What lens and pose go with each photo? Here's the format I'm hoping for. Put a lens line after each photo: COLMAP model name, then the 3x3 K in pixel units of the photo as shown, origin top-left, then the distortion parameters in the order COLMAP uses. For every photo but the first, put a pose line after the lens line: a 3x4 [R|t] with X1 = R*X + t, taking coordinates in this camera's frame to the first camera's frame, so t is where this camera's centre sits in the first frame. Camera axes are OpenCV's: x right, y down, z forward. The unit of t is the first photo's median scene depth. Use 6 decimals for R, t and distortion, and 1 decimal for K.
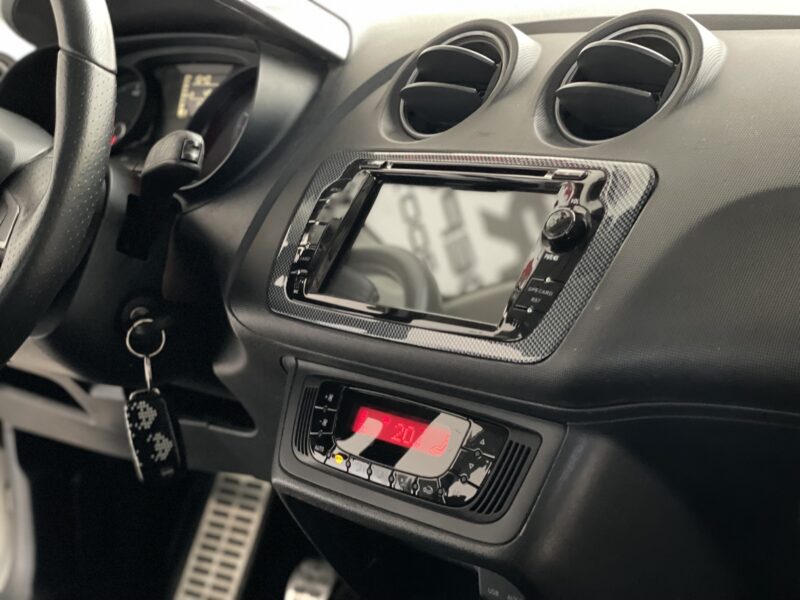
lens RADIAL K [[1221.0, 0, 398.7], [0, 1221.0, 295.9], [0, 0, 1]] dist [0.120189, 0.000000]
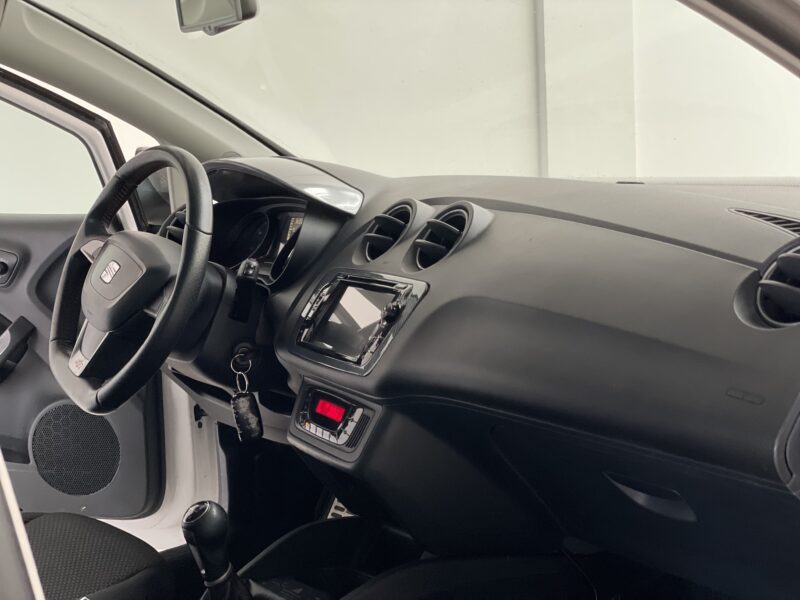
lens RADIAL K [[1221.0, 0, 400.8], [0, 1221.0, 302.5], [0, 0, 1]] dist [0.120189, 0.000000]
pose [[0.952041, 0.010304, -0.305796, 0.620905], [-0.019539, 0.999440, -0.027155, -0.014306], [0.305345, 0.031828, 0.951710, -0.756805]]
